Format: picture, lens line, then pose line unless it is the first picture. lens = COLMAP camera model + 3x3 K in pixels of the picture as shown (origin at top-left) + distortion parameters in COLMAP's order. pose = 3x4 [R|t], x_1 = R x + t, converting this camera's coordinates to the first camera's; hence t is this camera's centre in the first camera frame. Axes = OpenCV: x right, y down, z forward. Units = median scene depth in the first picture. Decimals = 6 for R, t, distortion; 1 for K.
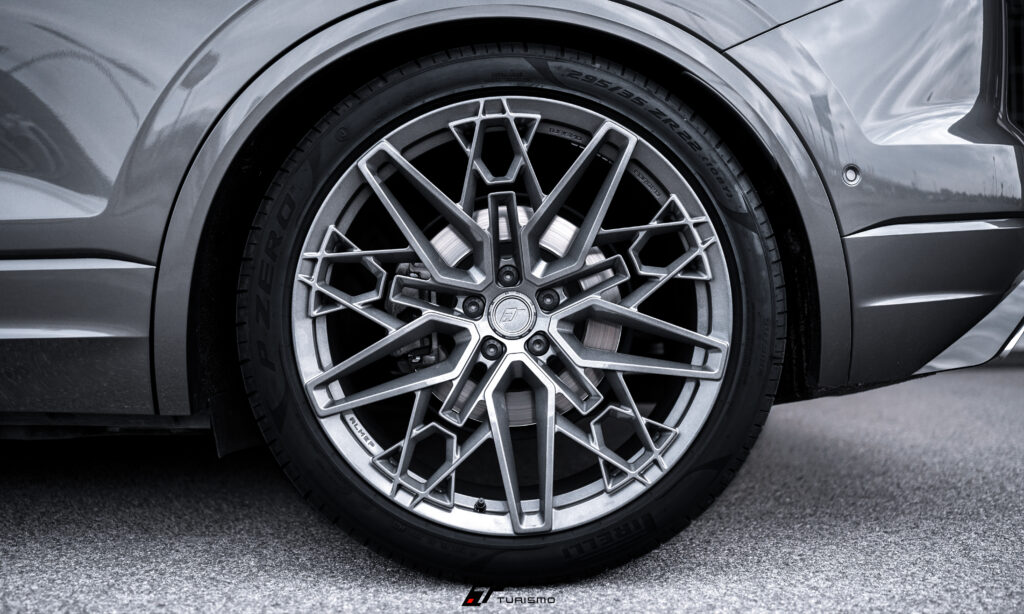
lens RADIAL K [[1063.6, 0, 512.0], [0, 1063.6, 307.0], [0, 0, 1]] dist [-0.072238, 0.007470]
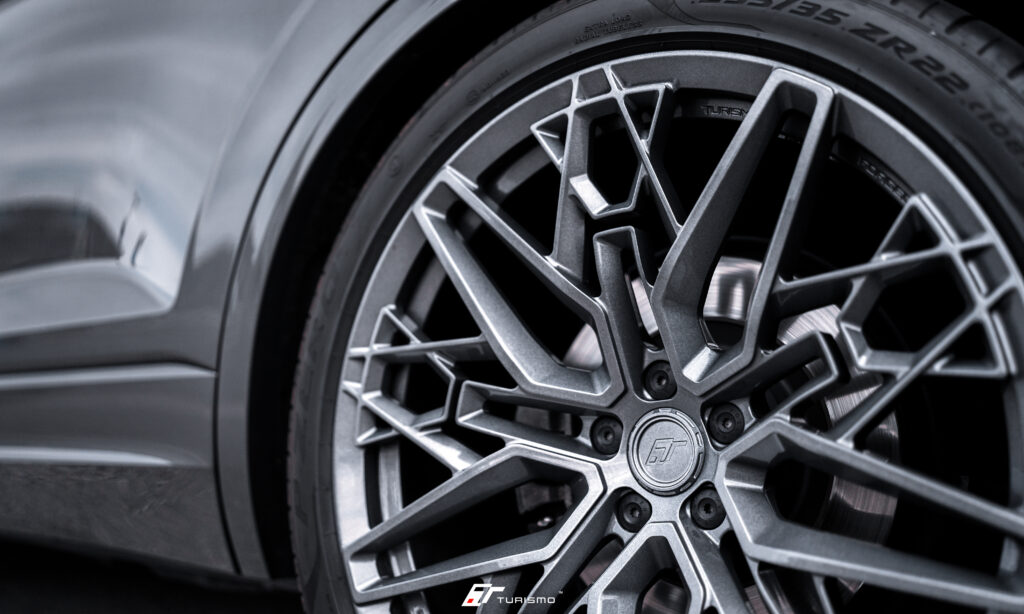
lens RADIAL K [[1088.8, 0, 484.1], [0, 1088.8, 285.7], [0, 0, 1]] dist [-0.067739, 0.032749]
pose [[0.767541, -0.072919, -0.636839, 0.301362], [-0.019314, 0.990427, -0.136683, 0.001376], [0.640709, 0.117209, 0.758785, 0.523448]]
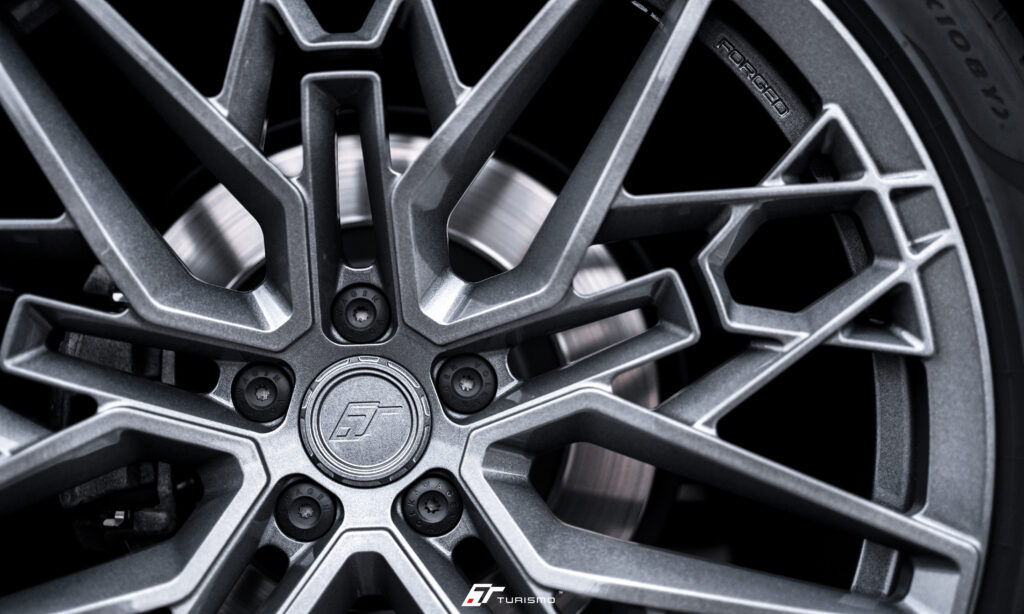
lens RADIAL K [[1063.6, 0, 512.0], [0, 1063.6, 307.0], [0, 0, 1]] dist [-0.072238, 0.007470]
pose [[0.998569, 0.052587, 0.009689, 0.046599], [-0.052255, 0.998126, -0.031844, -0.023264], [-0.011346, 0.031292, 0.999446, 0.655592]]
